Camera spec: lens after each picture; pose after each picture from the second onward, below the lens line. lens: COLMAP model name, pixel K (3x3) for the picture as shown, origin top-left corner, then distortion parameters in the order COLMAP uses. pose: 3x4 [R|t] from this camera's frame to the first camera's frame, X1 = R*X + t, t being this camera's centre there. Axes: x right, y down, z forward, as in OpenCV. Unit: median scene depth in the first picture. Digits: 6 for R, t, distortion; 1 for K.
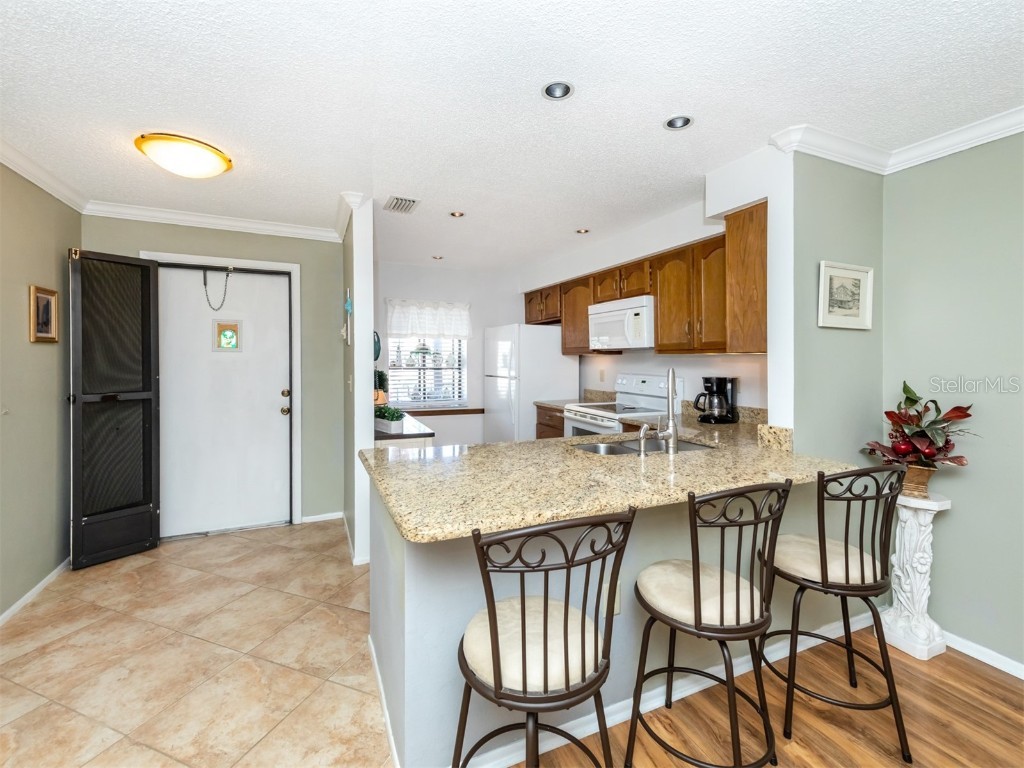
lens RADIAL K [[440.7, 0, 510.9], [0, 440.7, 392.9], [0, 0, 1]] dist [0.002134, 0.000066]
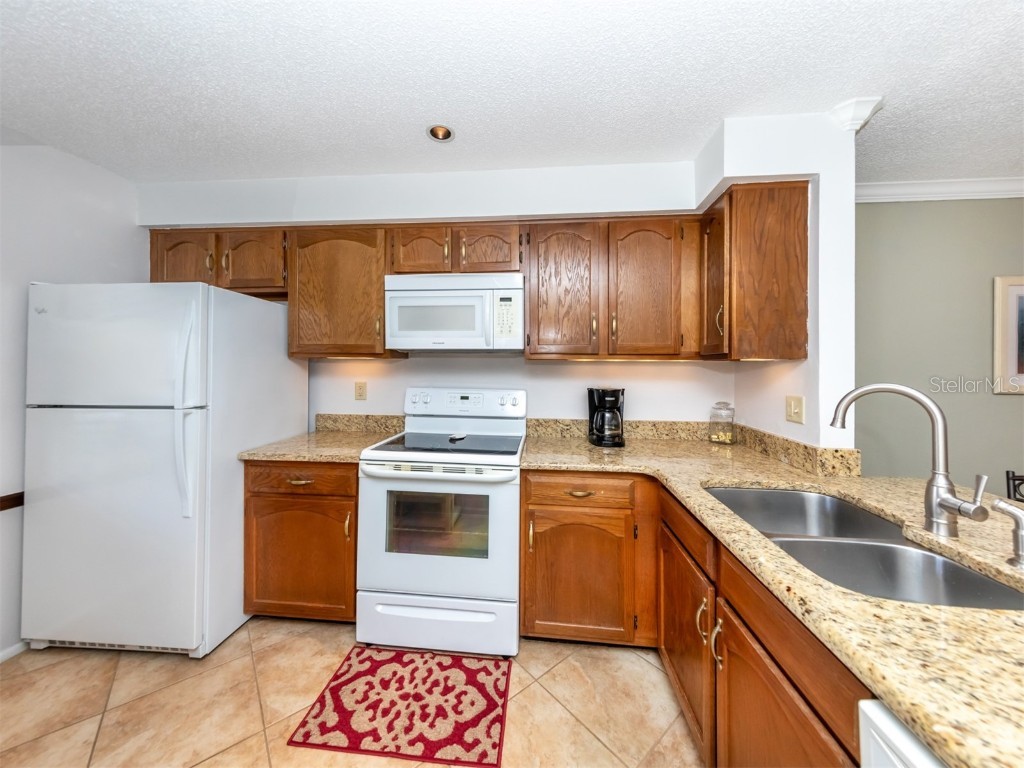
lens RADIAL K [[368.8, 0, 508.2], [0, 368.8, 374.8], [0, 0, 1]] dist [0.006622, -0.000345]
pose [[0.500913, -0.016037, 0.865349, -0.197440], [0.059852, 0.998077, -0.016149, -0.055242], [-0.863425, 0.059882, 0.500910, 0.725793]]
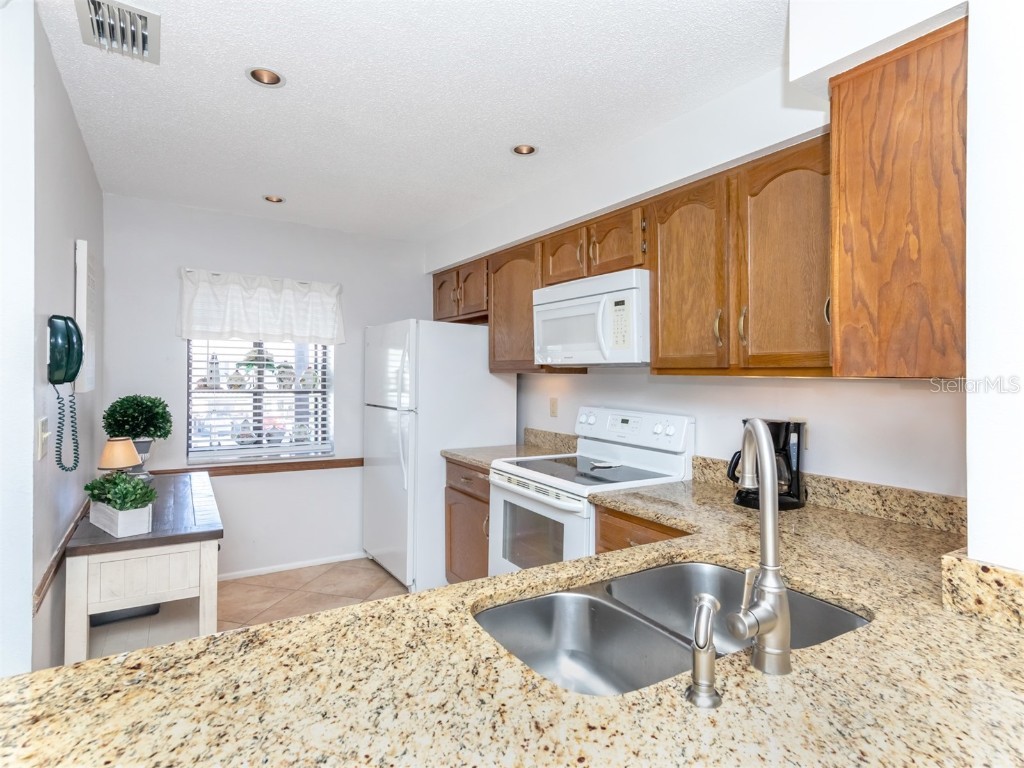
lens RADIAL K [[539.8, 0, 510.4], [0, 539.8, 402.1], [0, 0, 1]] dist [0.001692, 0.001401]
pose [[0.990642, 0.008153, 0.136245, 0.059134], [-0.004487, 0.999620, -0.027199, -0.035094], [-0.136415, 0.026333, 0.990302, 0.351874]]
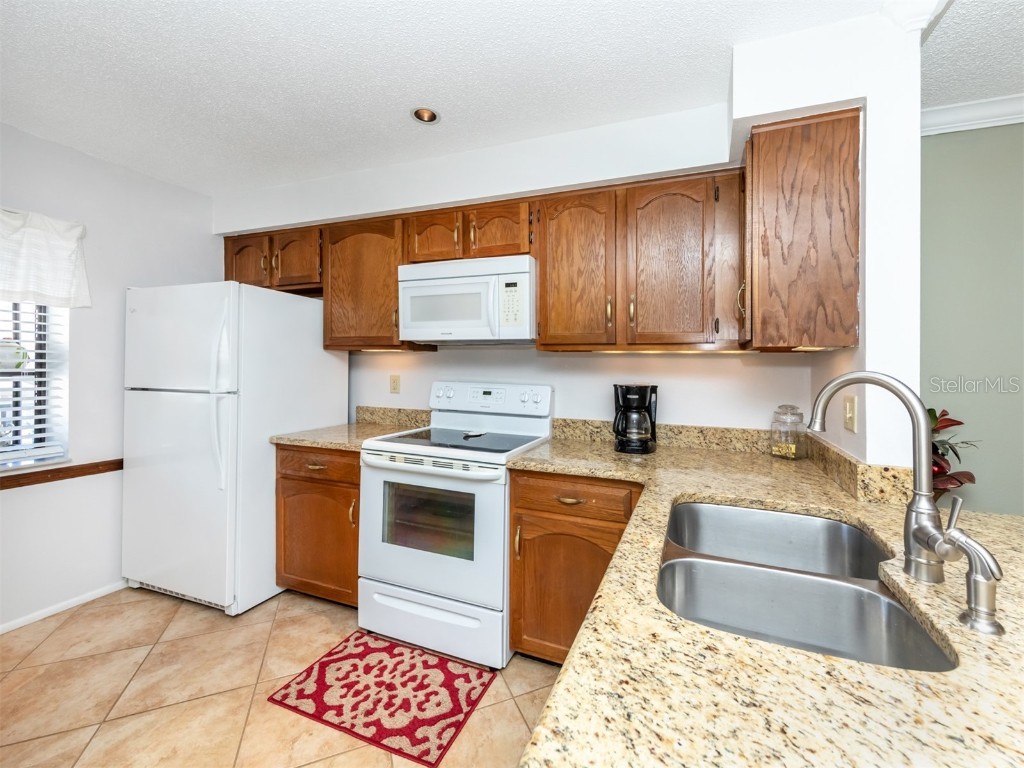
lens RADIAL K [[421.1, 0, 535.3], [0, 421.1, 379.0], [0, 0, 1]] dist [0.002913, -0.000397]
pose [[0.706822, -0.010515, 0.707313, -0.104932], [0.040115, 0.998876, -0.025238, -0.031719], [-0.706253, 0.046213, 0.706450, 0.570962]]
